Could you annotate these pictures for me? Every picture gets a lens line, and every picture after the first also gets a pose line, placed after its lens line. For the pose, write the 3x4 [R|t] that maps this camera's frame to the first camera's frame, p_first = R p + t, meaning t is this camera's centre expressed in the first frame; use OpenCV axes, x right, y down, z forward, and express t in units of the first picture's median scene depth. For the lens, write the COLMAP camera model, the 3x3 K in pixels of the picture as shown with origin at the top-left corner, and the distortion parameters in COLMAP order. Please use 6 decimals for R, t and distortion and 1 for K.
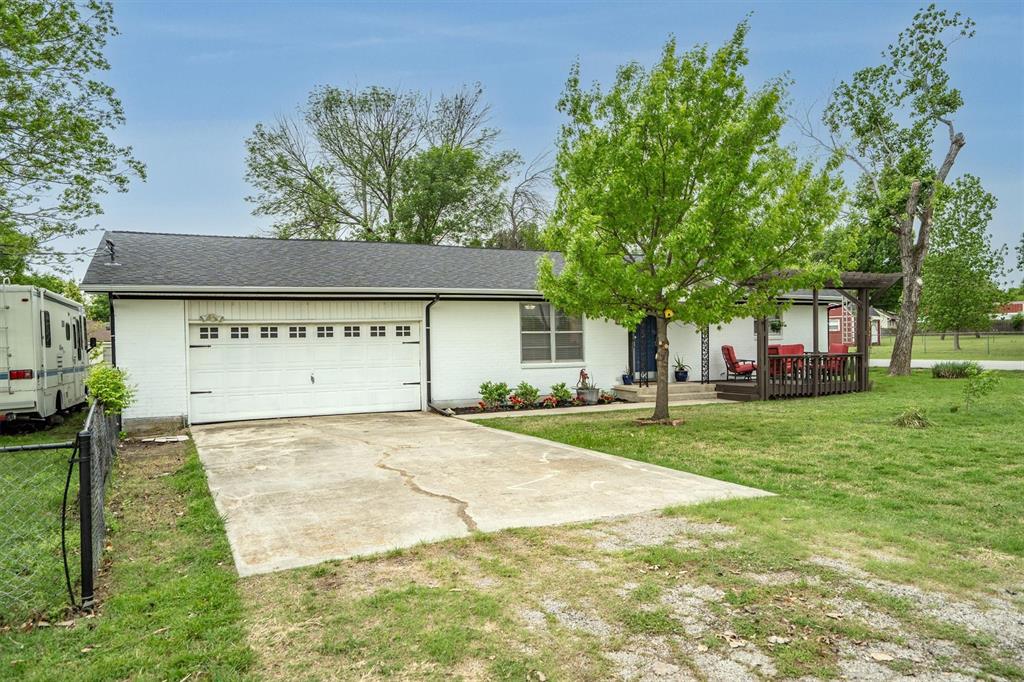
lens RADIAL K [[717.5, 0, 516.7], [0, 717.5, 353.3], [0, 0, 1]] dist [-0.001348, 0.001283]
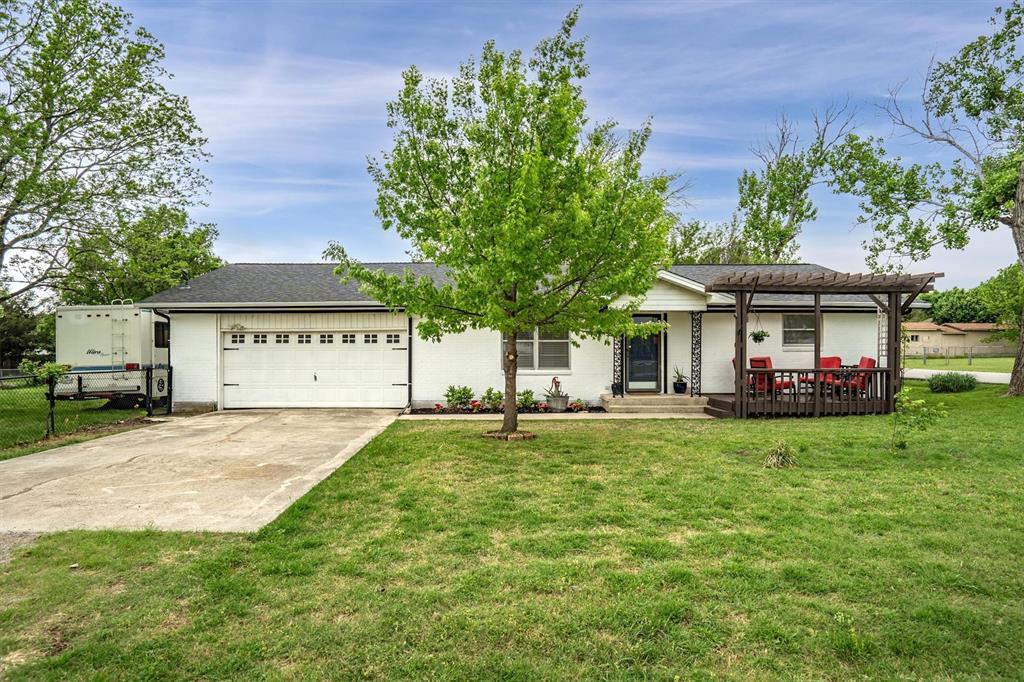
lens RADIAL K [[596.3, 0, 512.0], [0, 596.3, 341.0], [0, 0, 1]] dist [-0.004090, -0.000117]
pose [[0.914507, 0.009676, -0.404454, 0.405589], [-0.019905, 0.999579, -0.021093, -0.010750], [0.404080, 0.027341, 0.914315, 0.201115]]
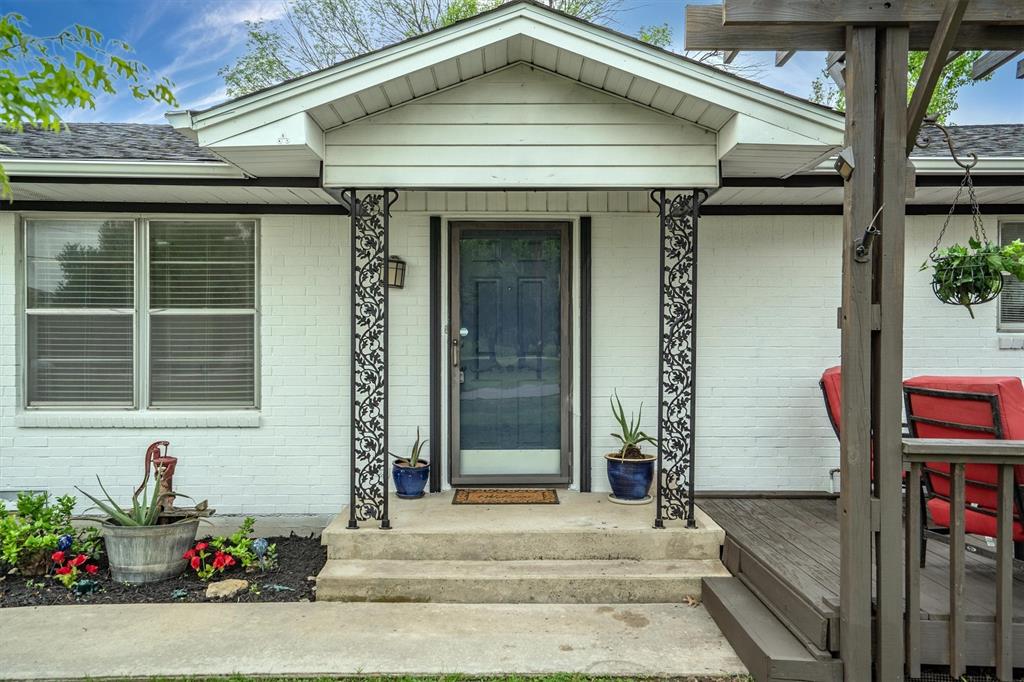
lens RADIAL K [[717.5, 0, 516.7], [0, 717.5, 353.3], [0, 0, 1]] dist [-0.001348, 0.001283]
pose [[0.912058, 0.021574, -0.409493, 0.353619], [-0.025660, 0.999661, -0.004484, -0.015407], [0.409257, 0.014598, 0.912302, 0.853566]]
